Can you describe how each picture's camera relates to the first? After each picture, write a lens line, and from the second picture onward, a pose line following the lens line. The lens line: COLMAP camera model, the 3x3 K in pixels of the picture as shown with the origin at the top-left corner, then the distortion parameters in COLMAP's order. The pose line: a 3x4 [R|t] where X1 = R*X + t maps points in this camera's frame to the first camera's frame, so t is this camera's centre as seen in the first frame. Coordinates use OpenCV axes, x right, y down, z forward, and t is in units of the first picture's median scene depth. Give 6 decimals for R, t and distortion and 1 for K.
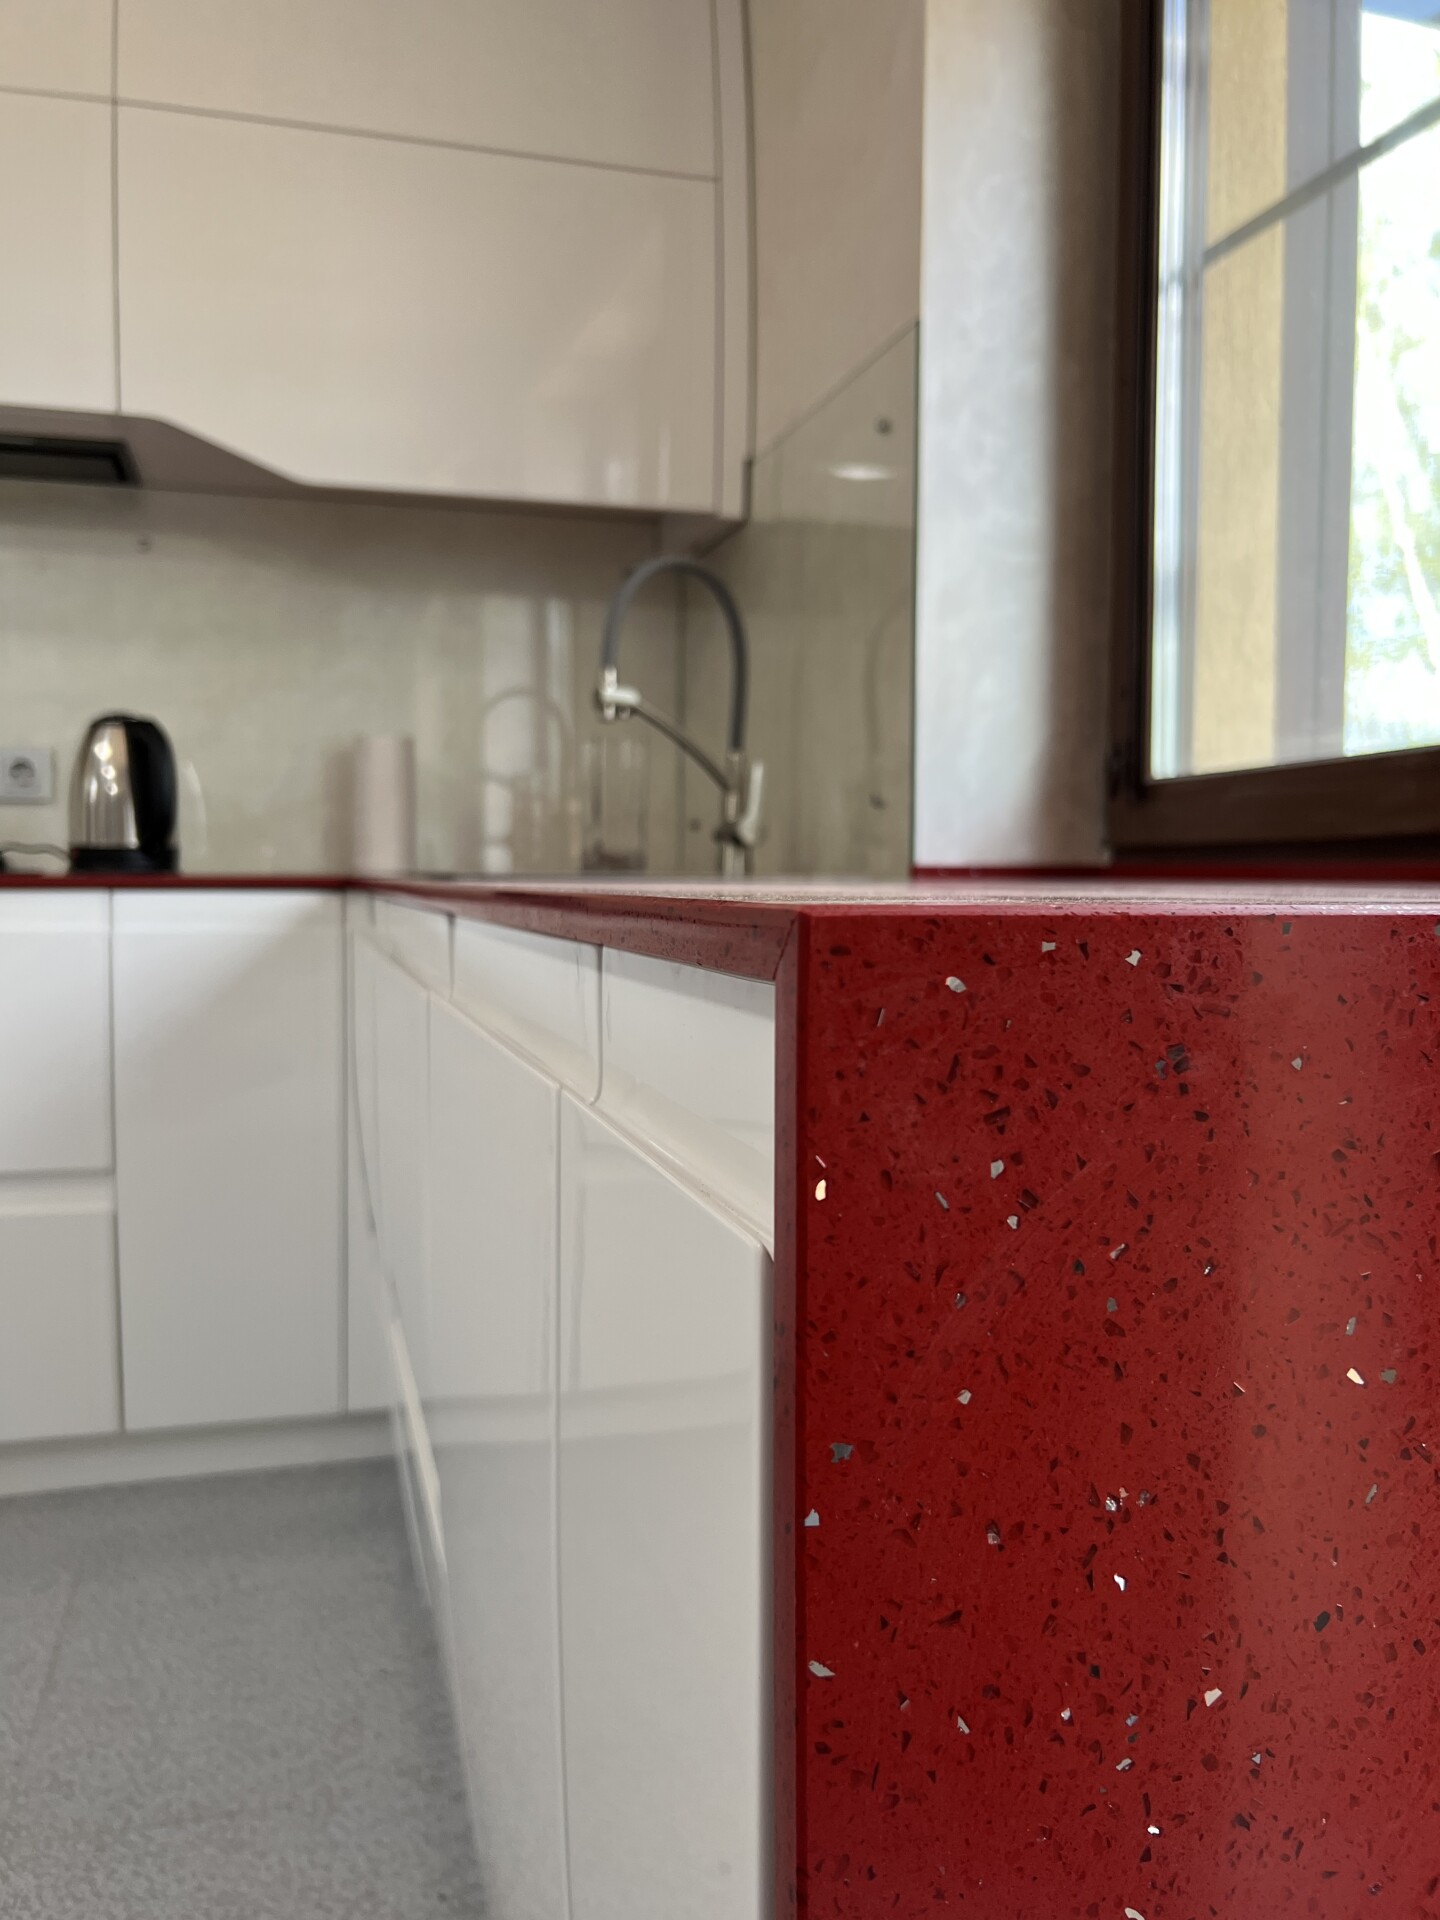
lens RADIAL K [[1552.1, 0, 705.3], [0, 1552.1, 958.4], [0, 0, 1]] dist [0.043677, -0.023279]
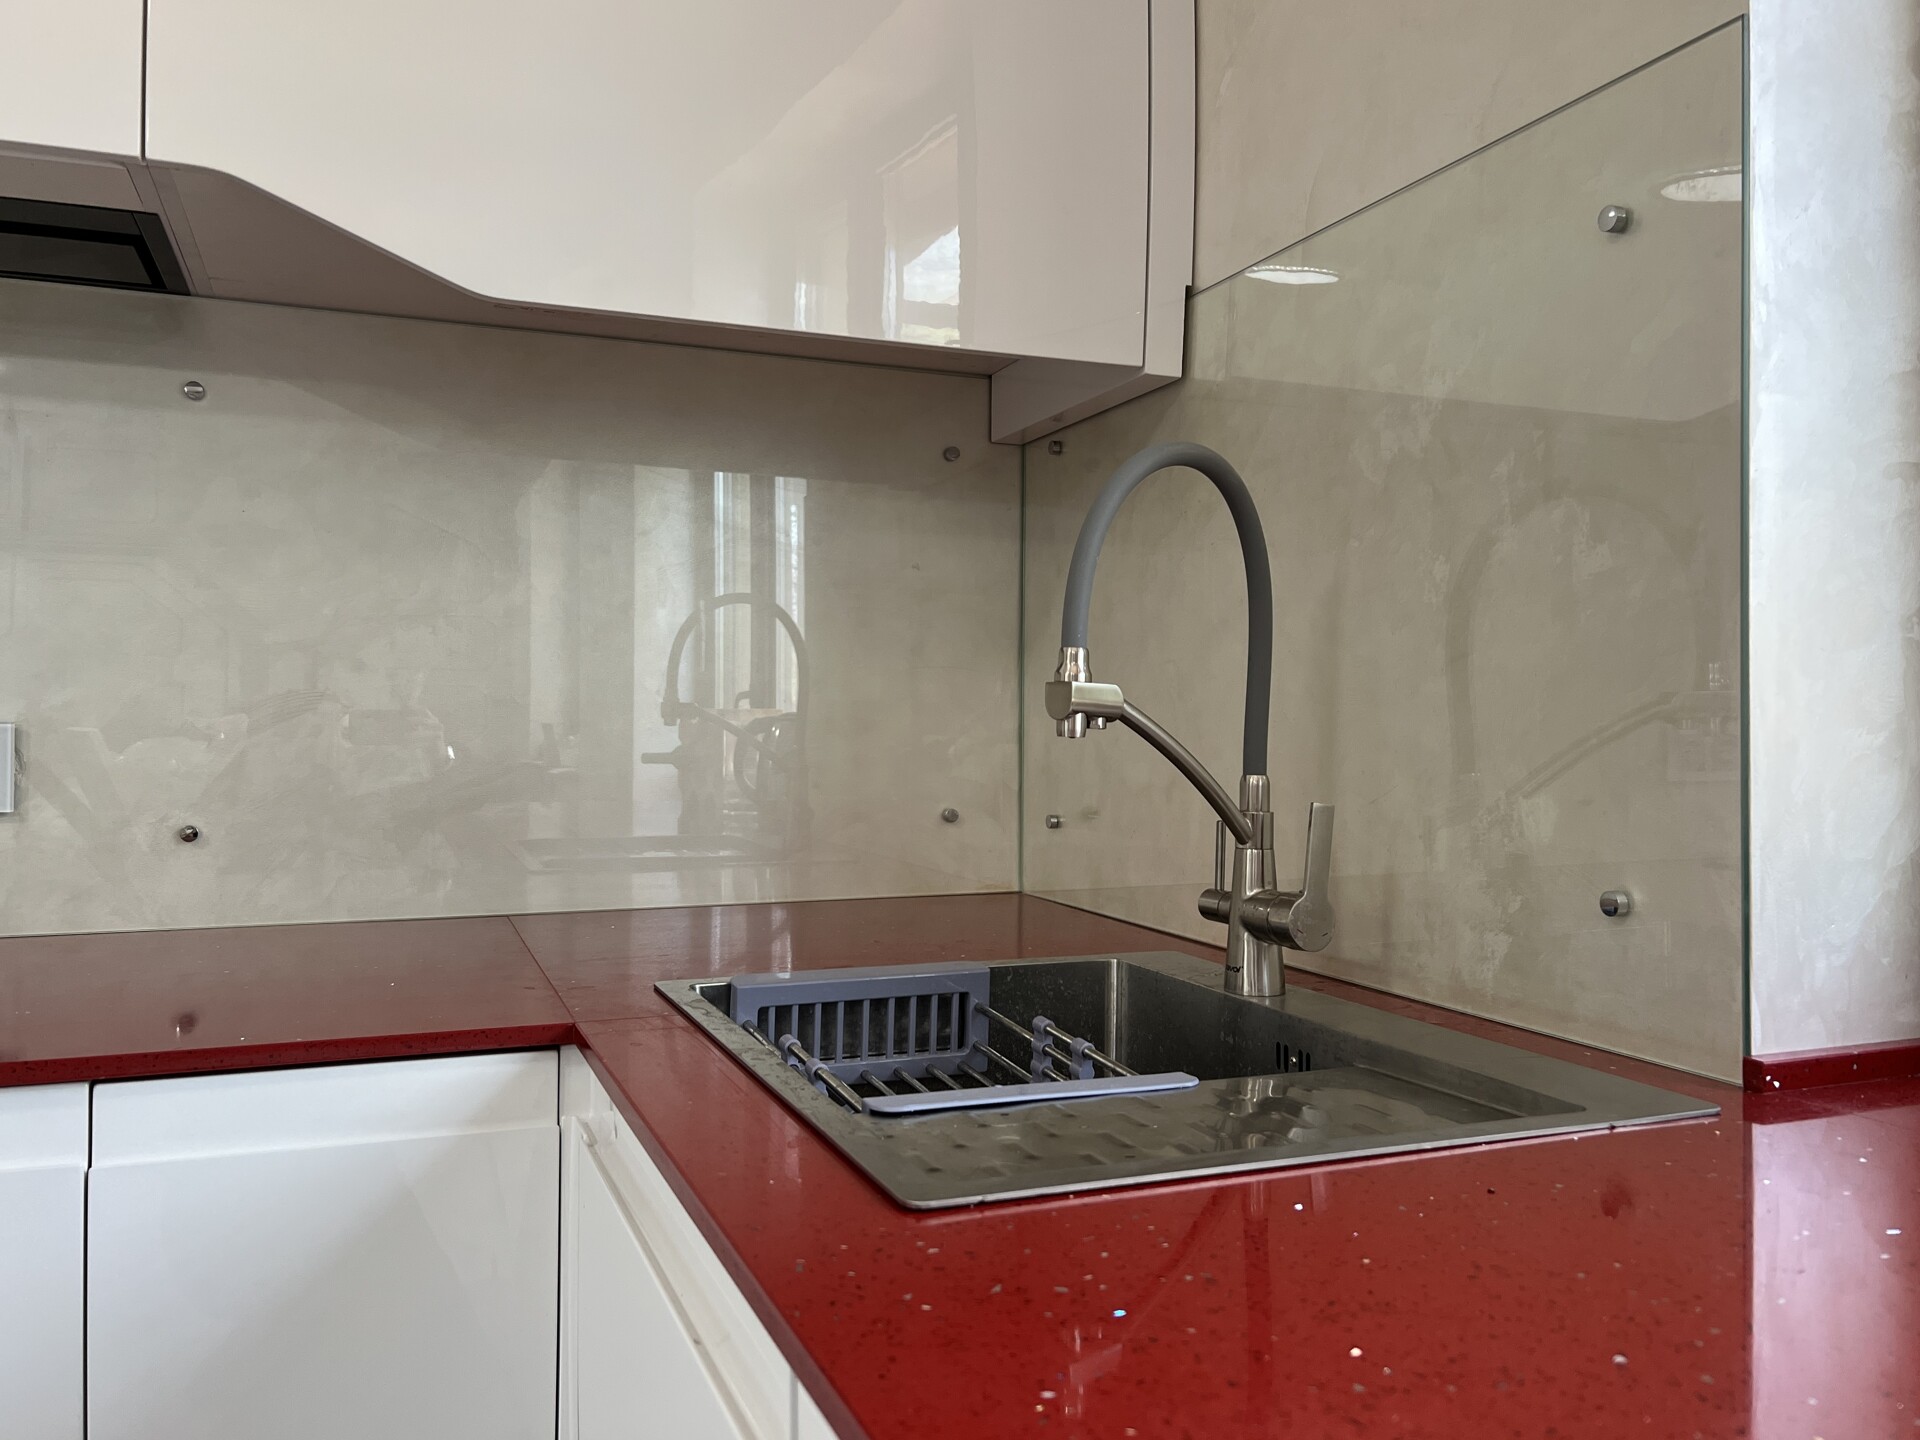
lens RADIAL K [[1552.1, 0, 963.9], [0, 1552.1, 720.3], [0, 0, 1]] dist [0.043677, -0.023279]
pose [[0.993783, 0.004005, 0.111261, -0.152091], [0.001817, 0.998636, -0.052176, -0.123215], [-0.111318, 0.052054, 0.992421, 0.436852]]
